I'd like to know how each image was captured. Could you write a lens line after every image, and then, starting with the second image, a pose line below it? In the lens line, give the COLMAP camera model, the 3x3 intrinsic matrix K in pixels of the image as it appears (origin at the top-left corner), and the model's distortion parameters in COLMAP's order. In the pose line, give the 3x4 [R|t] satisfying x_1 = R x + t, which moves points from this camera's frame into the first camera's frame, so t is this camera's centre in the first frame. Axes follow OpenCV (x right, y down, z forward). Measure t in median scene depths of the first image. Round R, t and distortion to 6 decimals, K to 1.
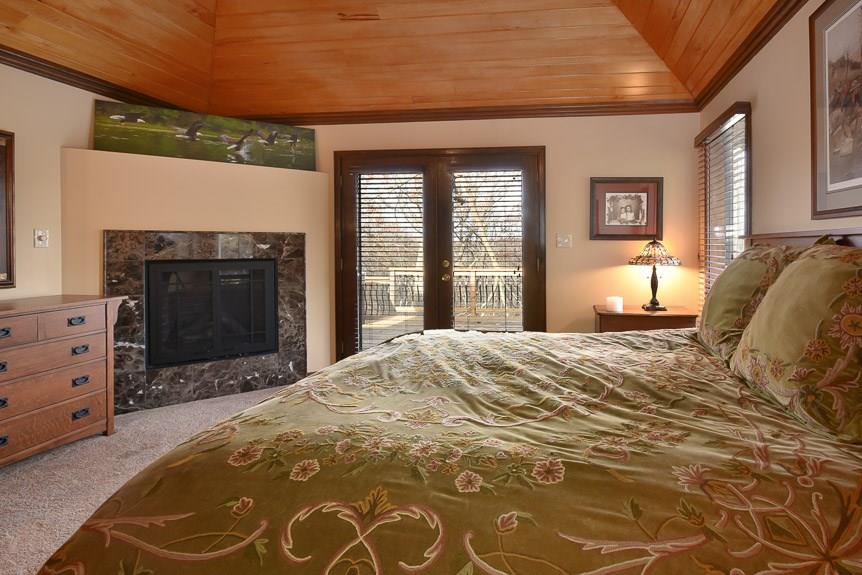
lens RADIAL K [[422.8, 0, 411.9], [0, 422.8, 244.6], [0, 0, 1]] dist [-0.027793, 0.002820]
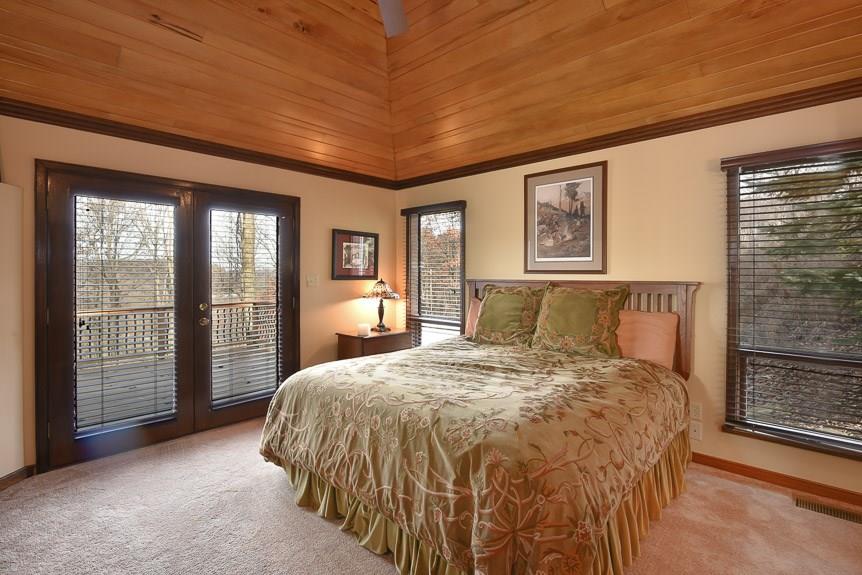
lens RADIAL K [[422.8, 0, 425.6], [0, 422.8, 281.1], [0, 0, 1]] dist [-0.027793, 0.002820]
pose [[0.594491, -0.013789, 0.803984, -0.424897], [0.006563, 0.999903, 0.012296, -0.022571], [-0.804076, -0.002034, 0.594523, 0.060784]]
